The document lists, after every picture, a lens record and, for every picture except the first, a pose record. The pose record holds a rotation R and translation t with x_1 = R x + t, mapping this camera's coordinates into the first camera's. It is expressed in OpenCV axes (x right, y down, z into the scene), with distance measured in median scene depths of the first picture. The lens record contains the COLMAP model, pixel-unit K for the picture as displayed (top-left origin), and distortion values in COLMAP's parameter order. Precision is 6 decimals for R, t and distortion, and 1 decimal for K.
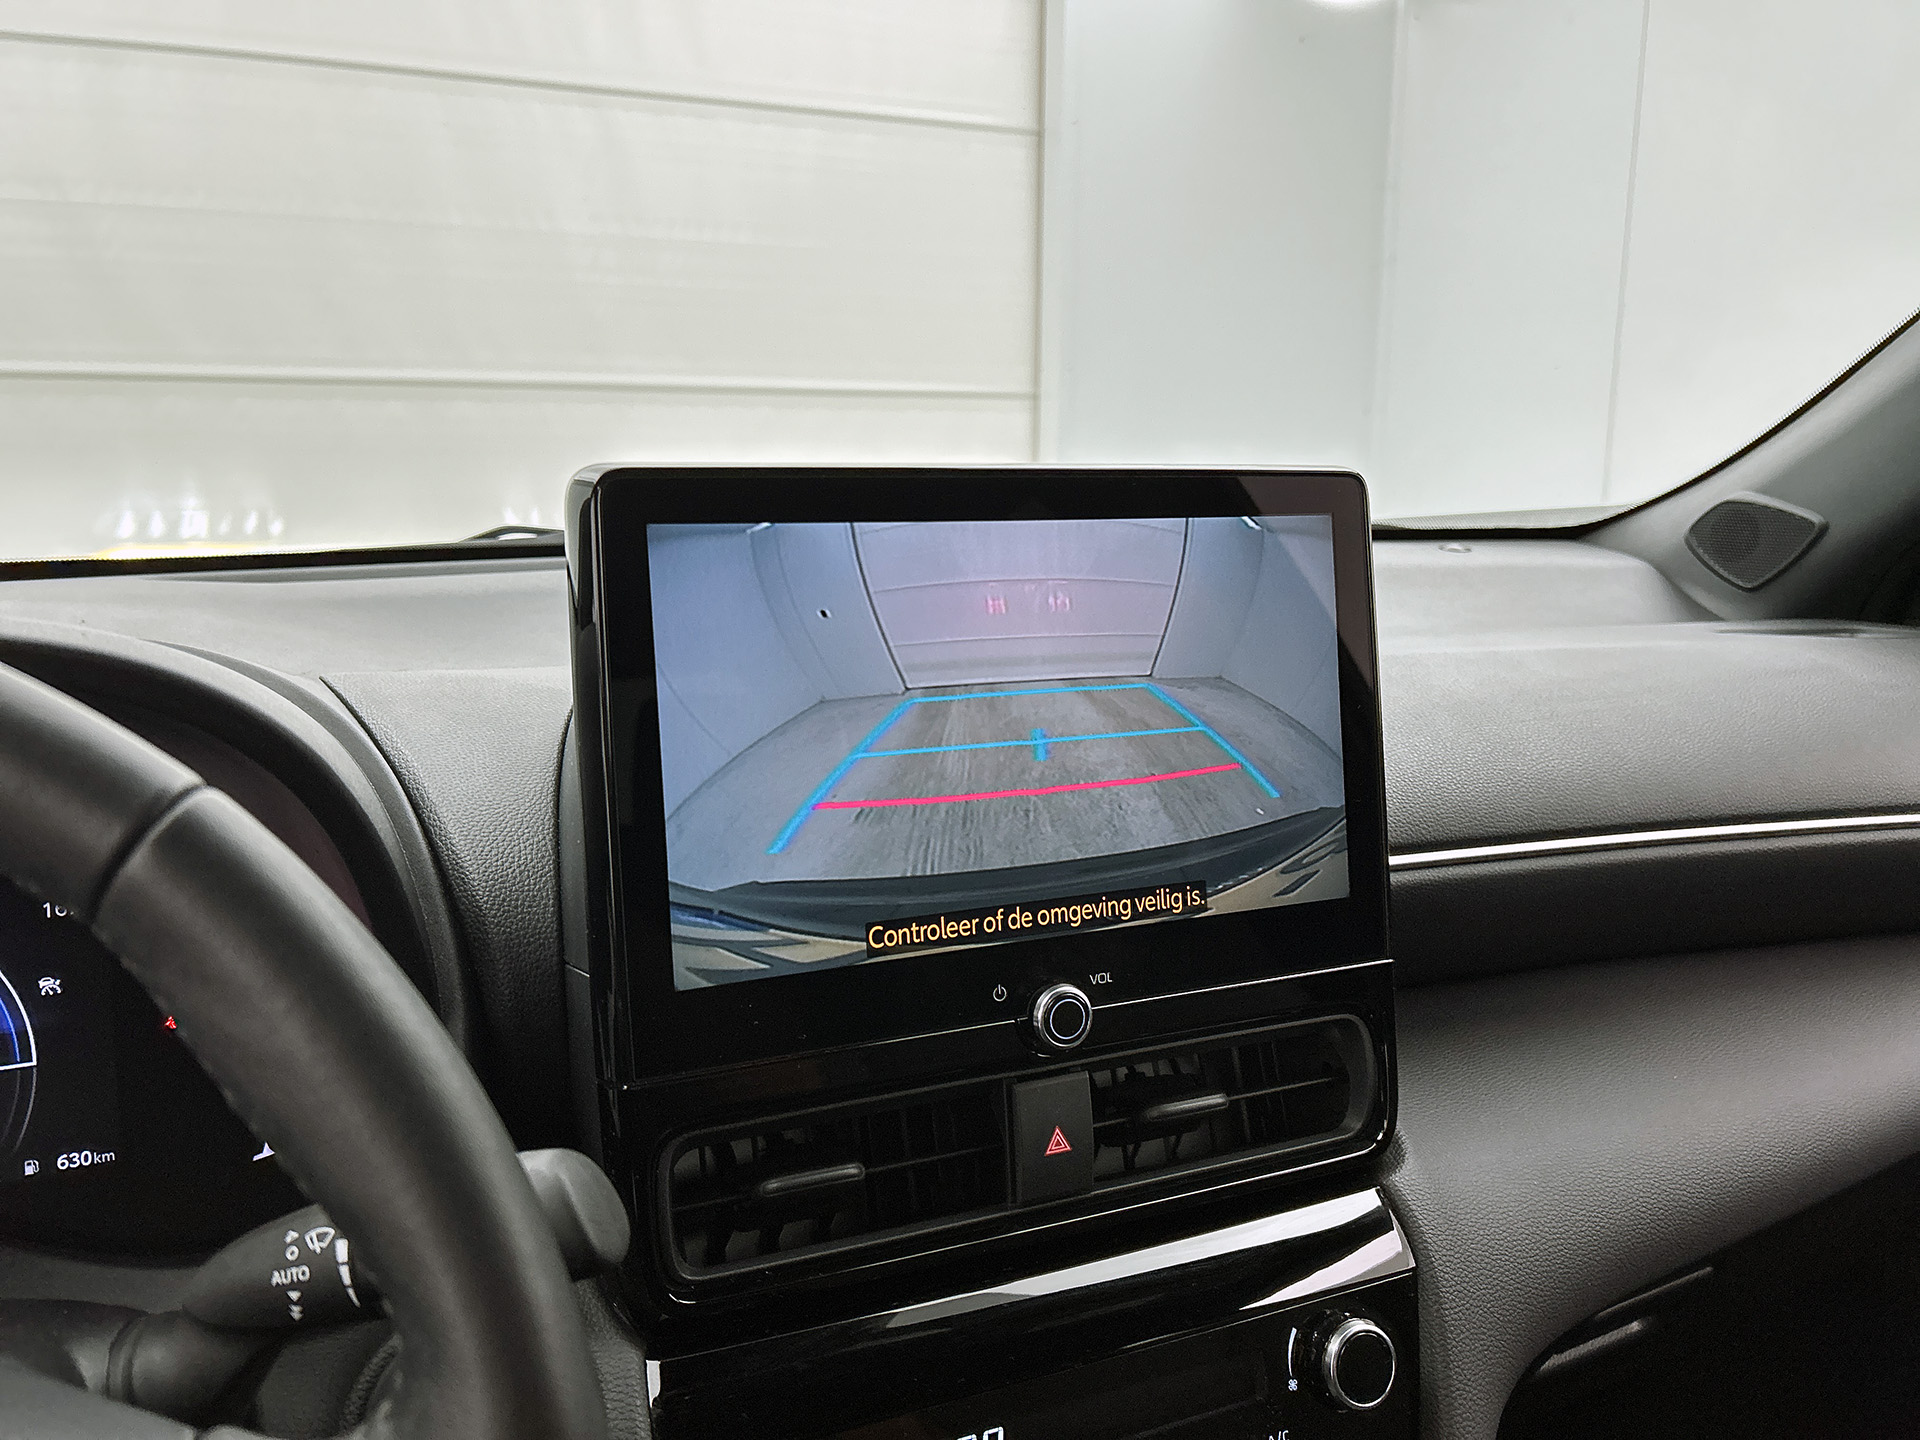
lens RADIAL K [[1456.6, 0, 957.8], [0, 1456.6, 713.2], [0, 0, 1]] dist [0.047170, -0.065676]
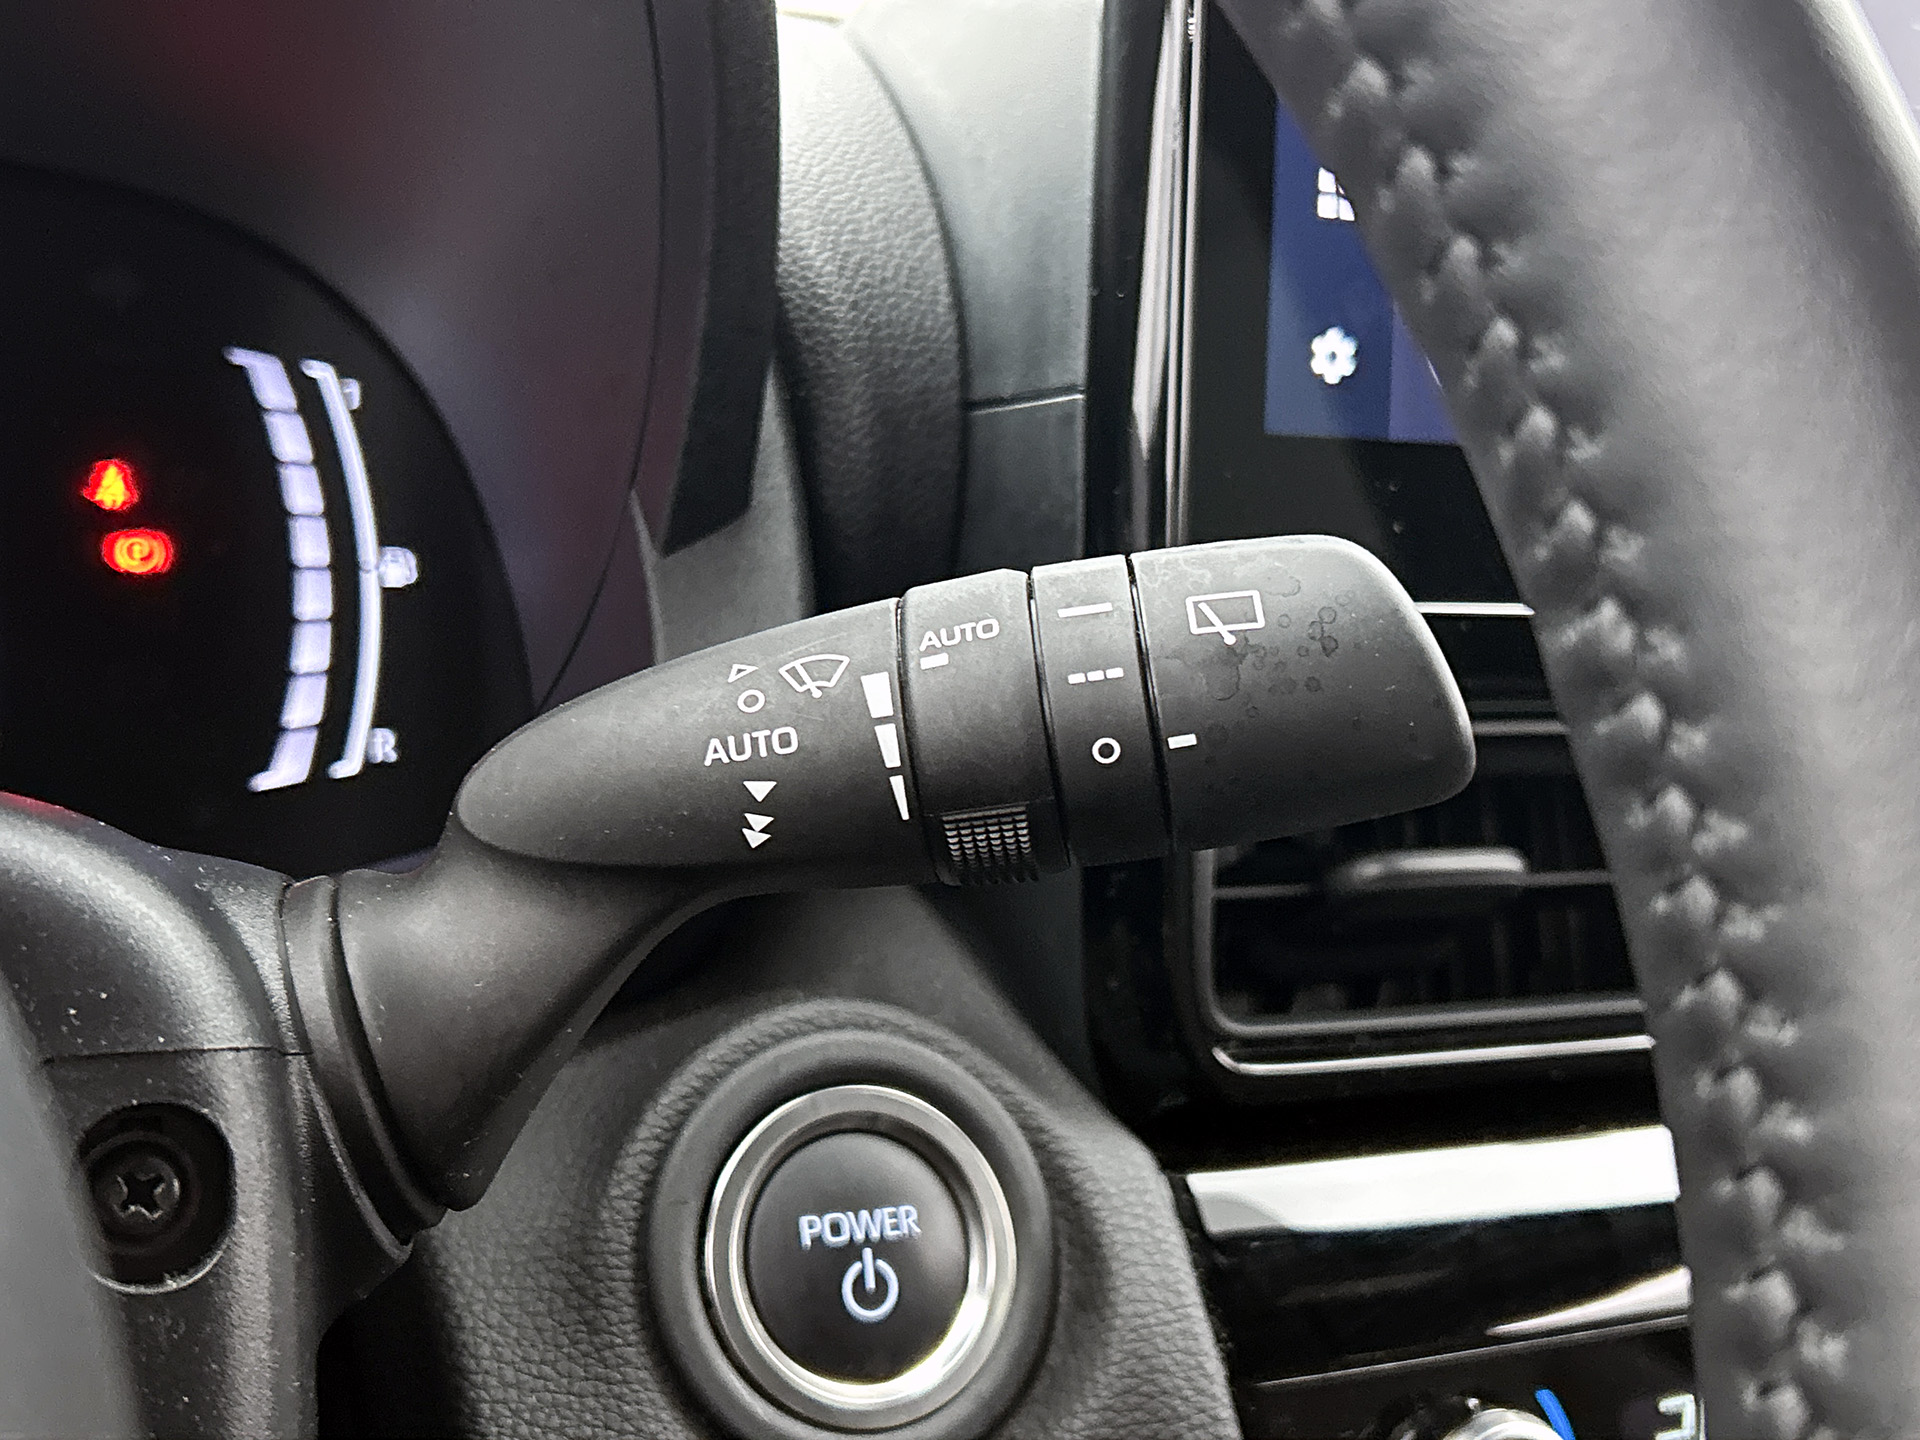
lens RADIAL K [[2257.4, 0, 936.6], [0, 2257.4, 707.0], [0, 0, 1]] dist [0.098022, 0.000000]
pose [[0.994270, 0.076473, 0.074698, -0.283642], [-0.078127, 0.996753, 0.019485, 0.222717], [-0.072965, -0.025210, 0.997016, 0.202159]]
